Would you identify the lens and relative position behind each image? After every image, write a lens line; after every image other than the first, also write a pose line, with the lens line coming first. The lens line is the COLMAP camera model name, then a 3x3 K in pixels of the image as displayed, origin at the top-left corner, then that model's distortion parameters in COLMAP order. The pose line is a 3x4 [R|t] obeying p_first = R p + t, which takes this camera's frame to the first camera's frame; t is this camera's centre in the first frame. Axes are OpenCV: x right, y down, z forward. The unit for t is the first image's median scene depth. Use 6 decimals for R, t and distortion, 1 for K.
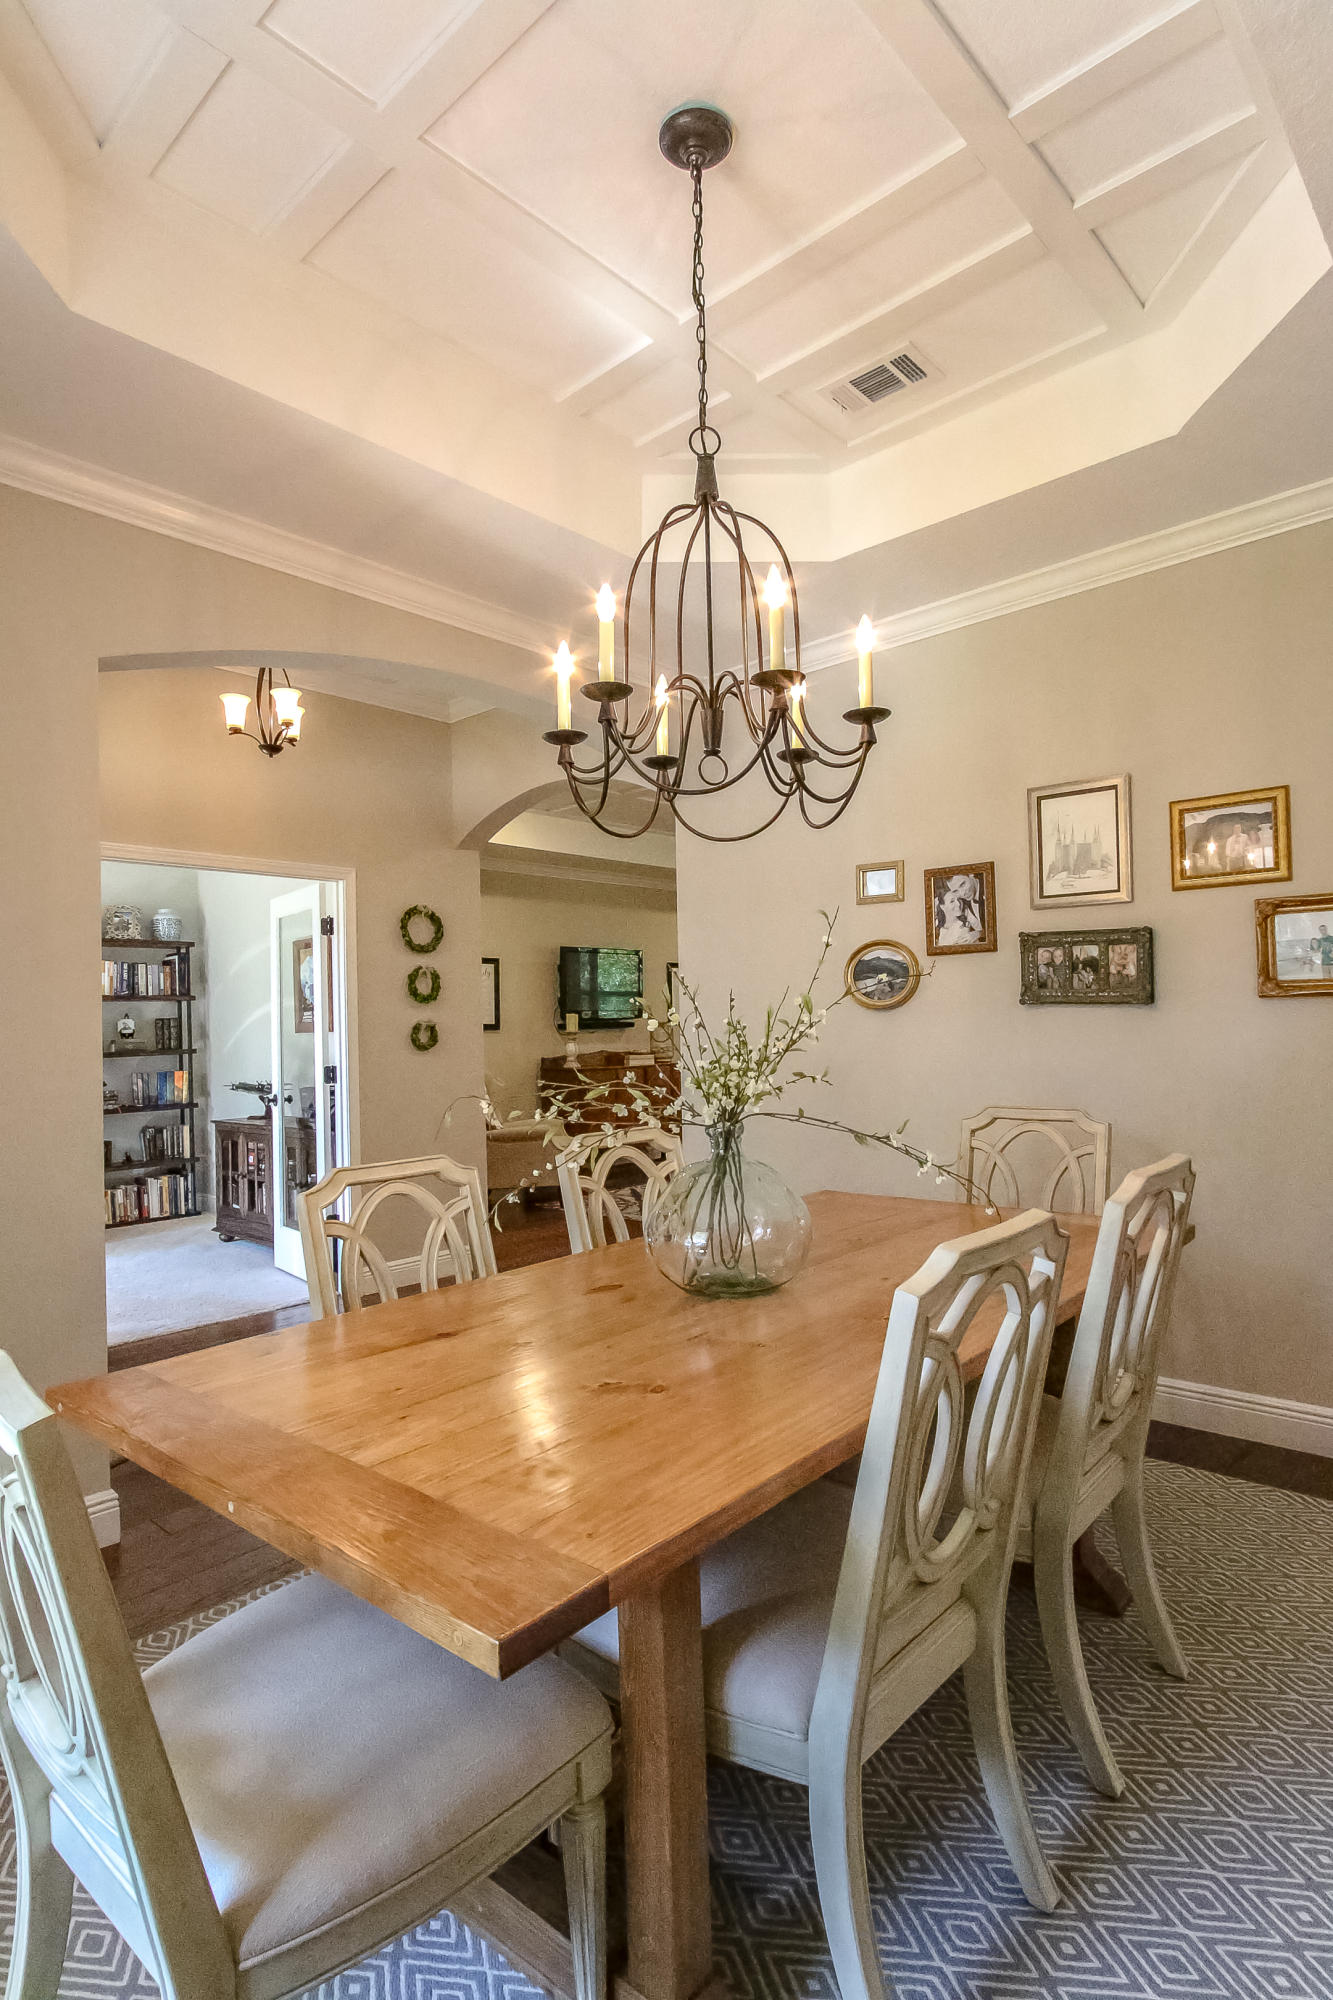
lens RADIAL K [[1070.5, 0, 670.1], [0, 1070.5, 1003.8], [0, 0, 1]] dist [-0.022196, 0.003431]
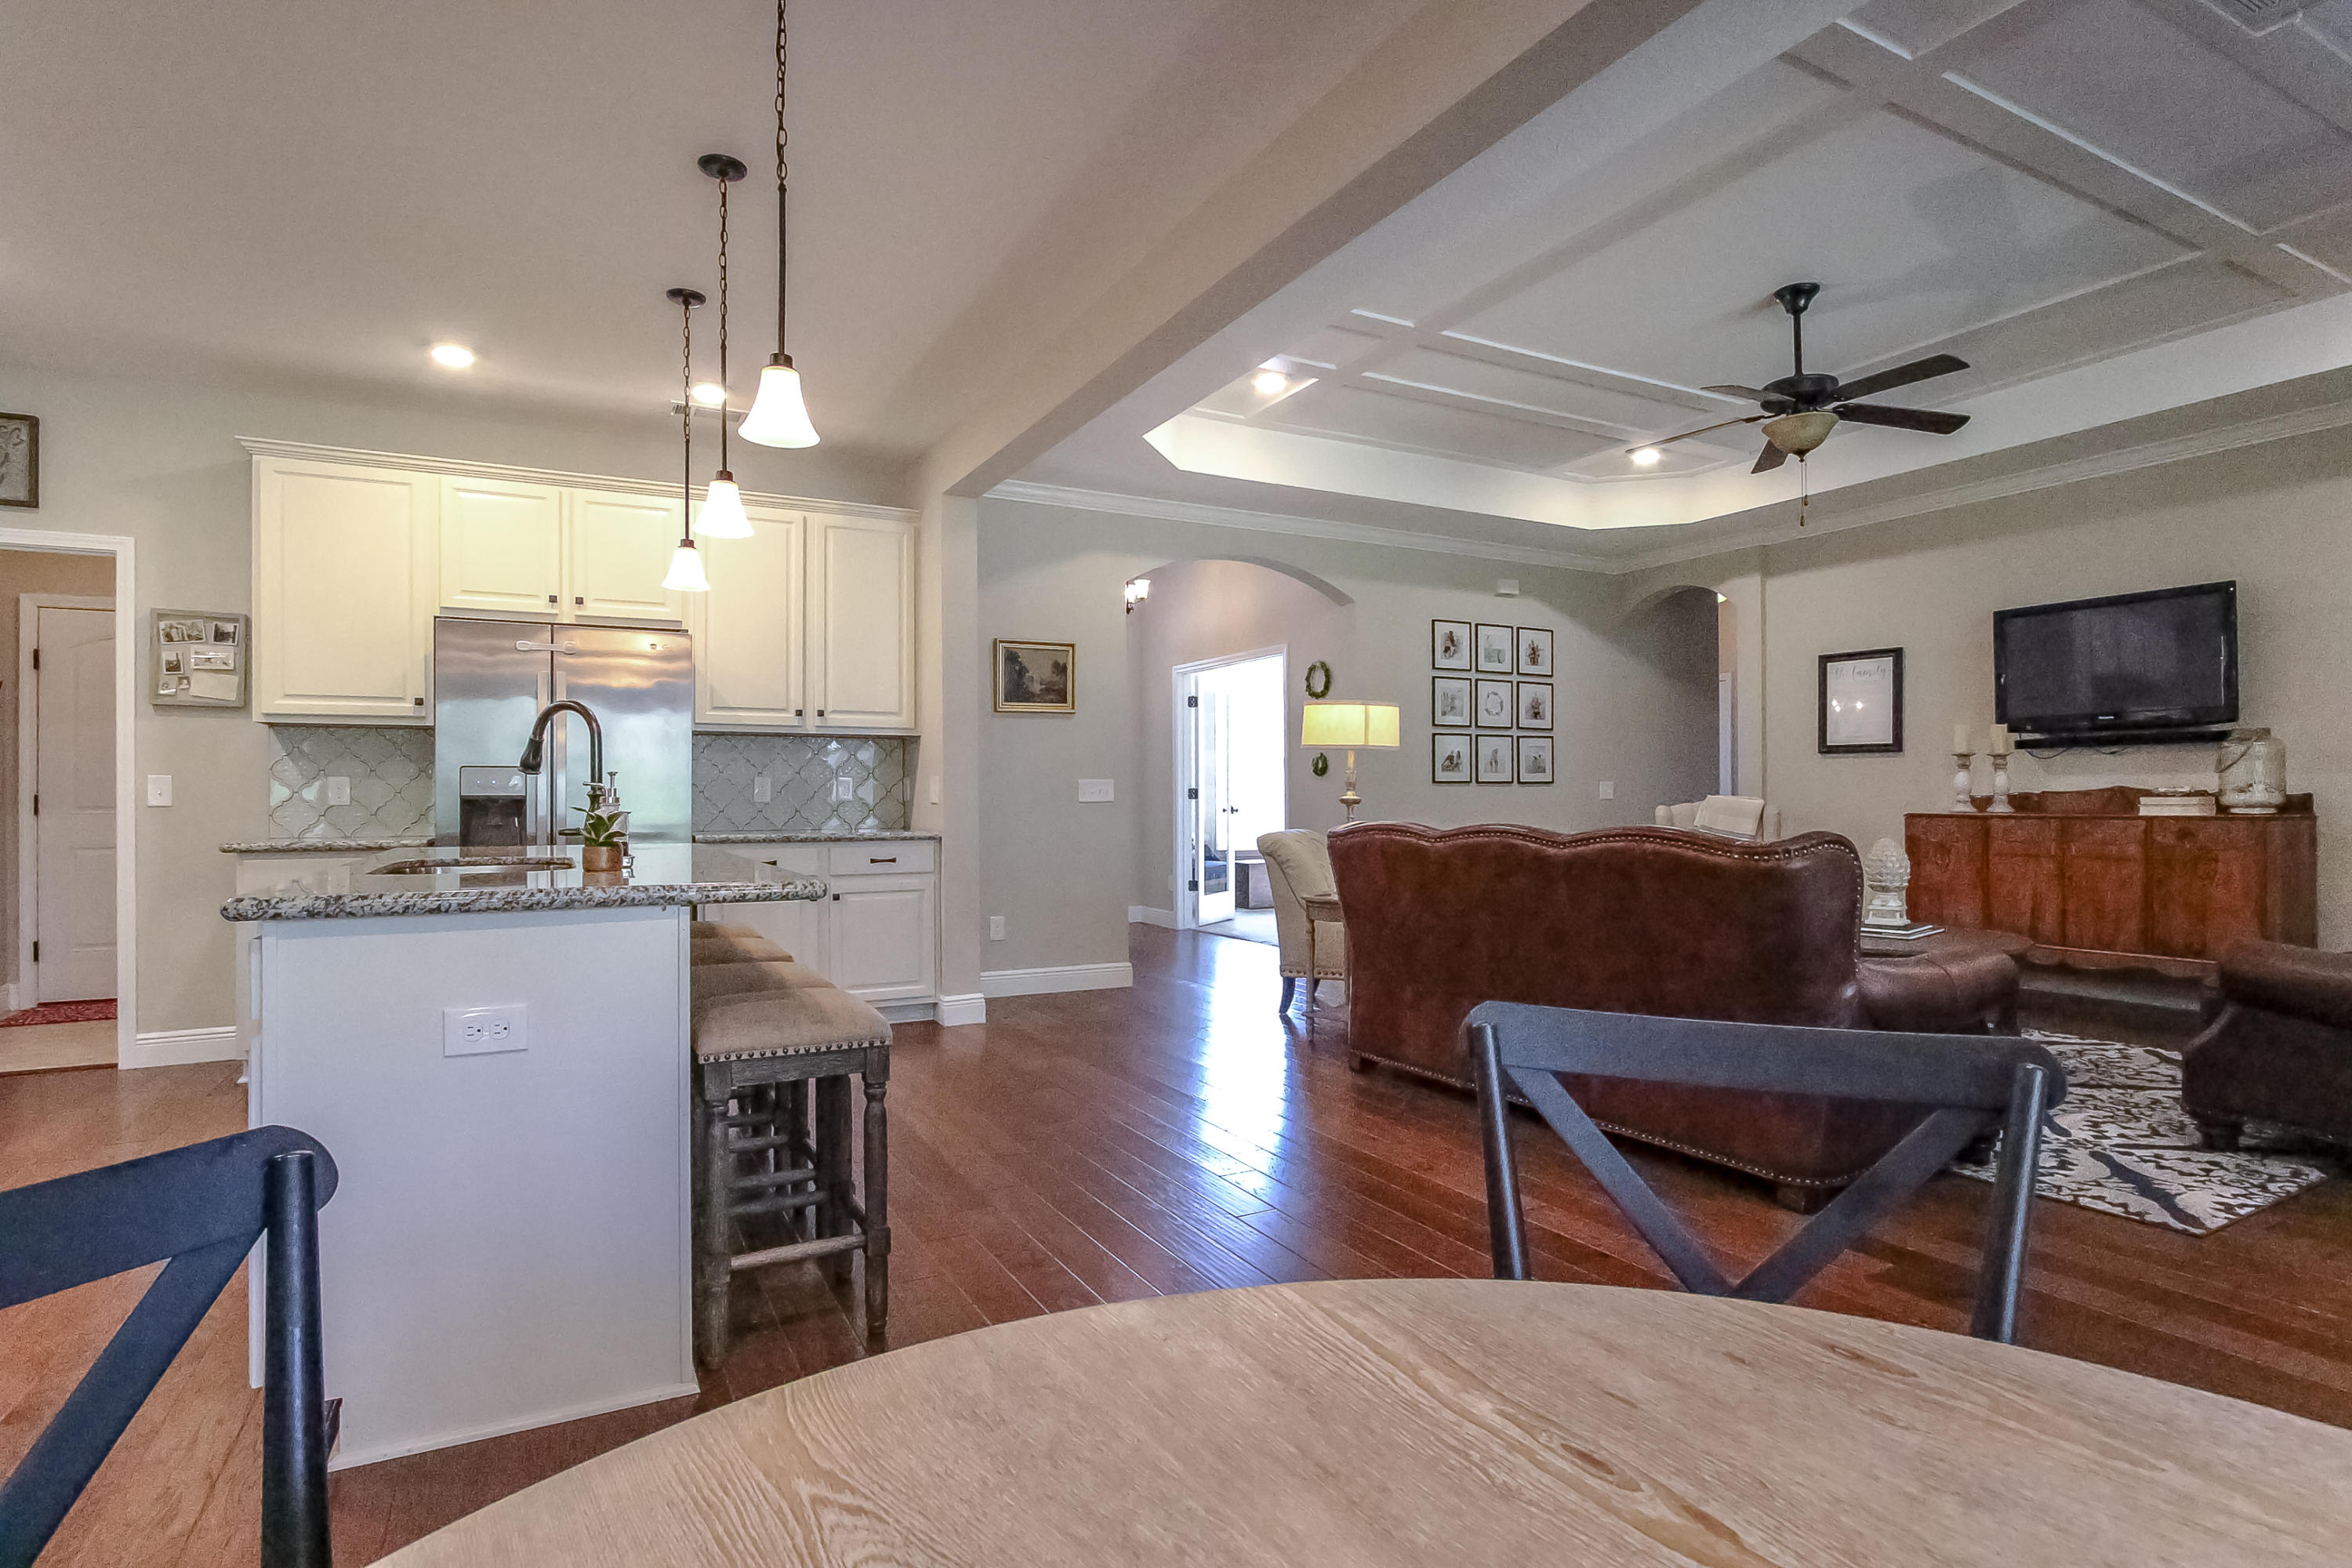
lens RADIAL K [[1177.9, 0, 1177.7], [0, 1177.9, 794.0], [0, 0, 1]] dist [-0.020636, 0.002102]
pose [[-0.340674, 0.024826, -0.939854, 3.116367], [0.034767, 0.999300, 0.013794, 0.107345], [0.939539, -0.027977, -0.341299, 3.613619]]
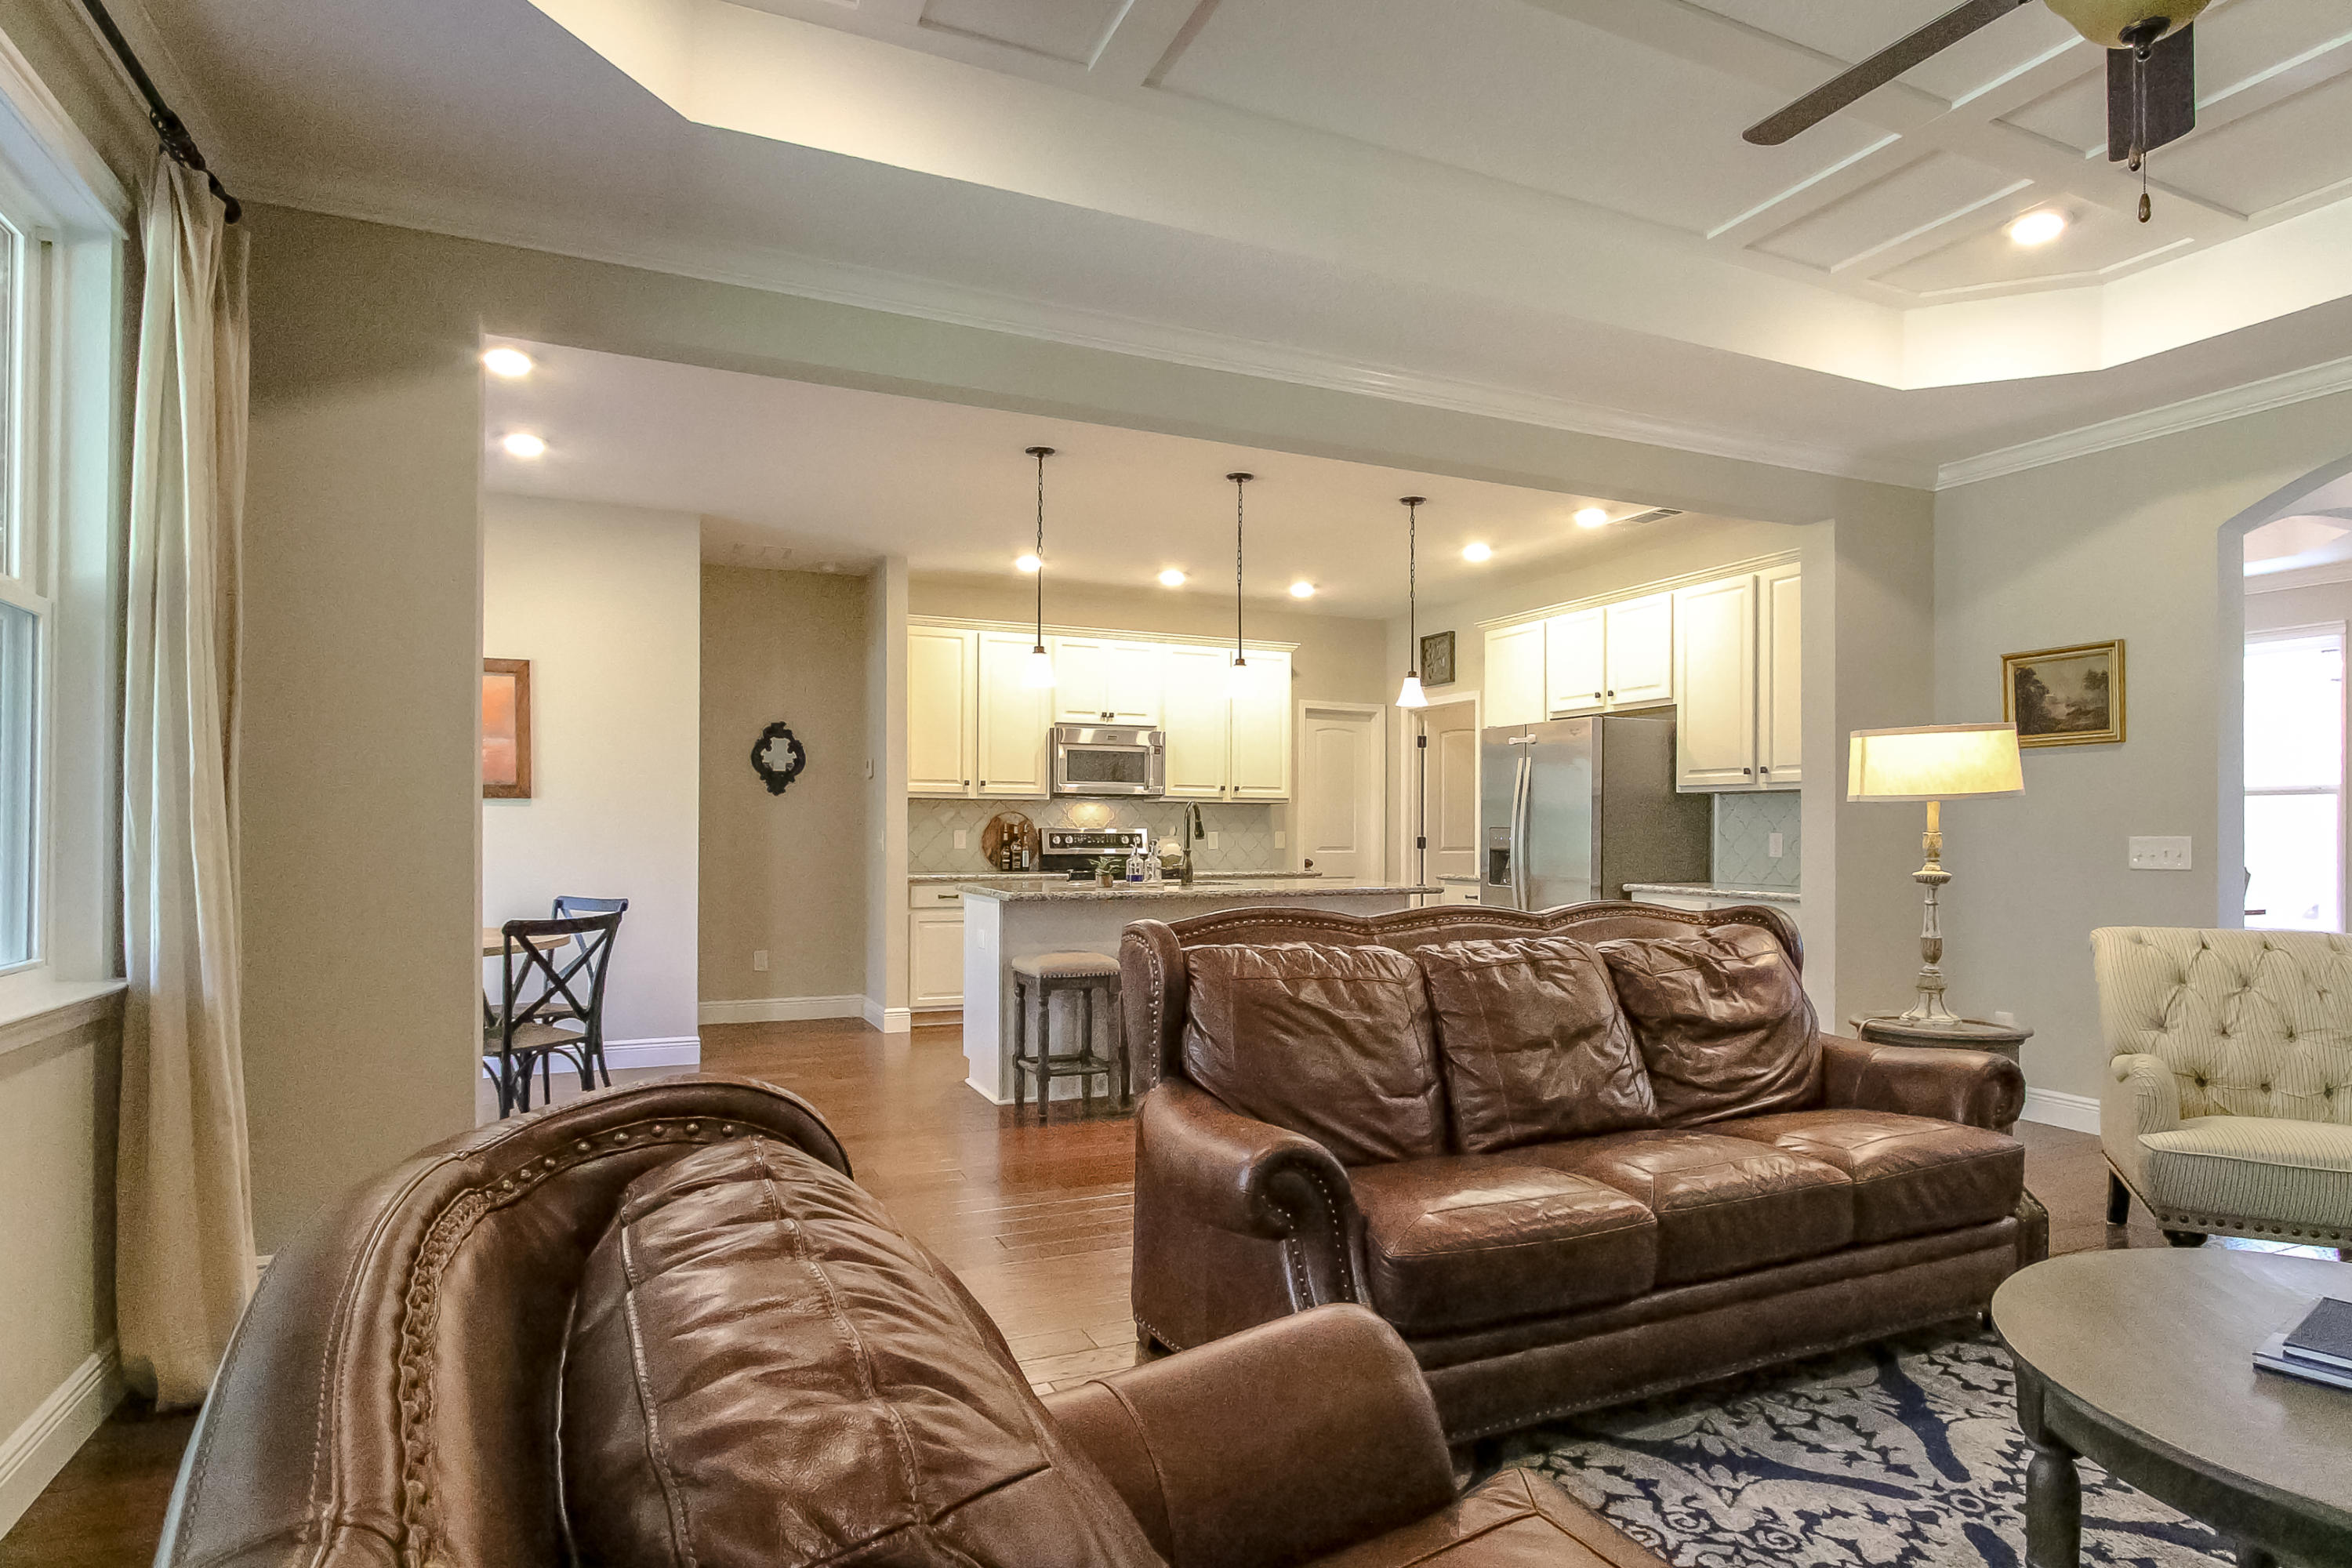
lens RADIAL K [[1277.6, 0, 1200.9], [0, 1277.6, 833.6], [0, 0, 1]] dist [-0.012991, 0.002533]
pose [[-0.920235, 0.021335, 0.390785, 0.866237], [0.011084, 0.999533, -0.028468, 0.146099], [-0.391210, -0.021866, -0.920042, 5.146676]]
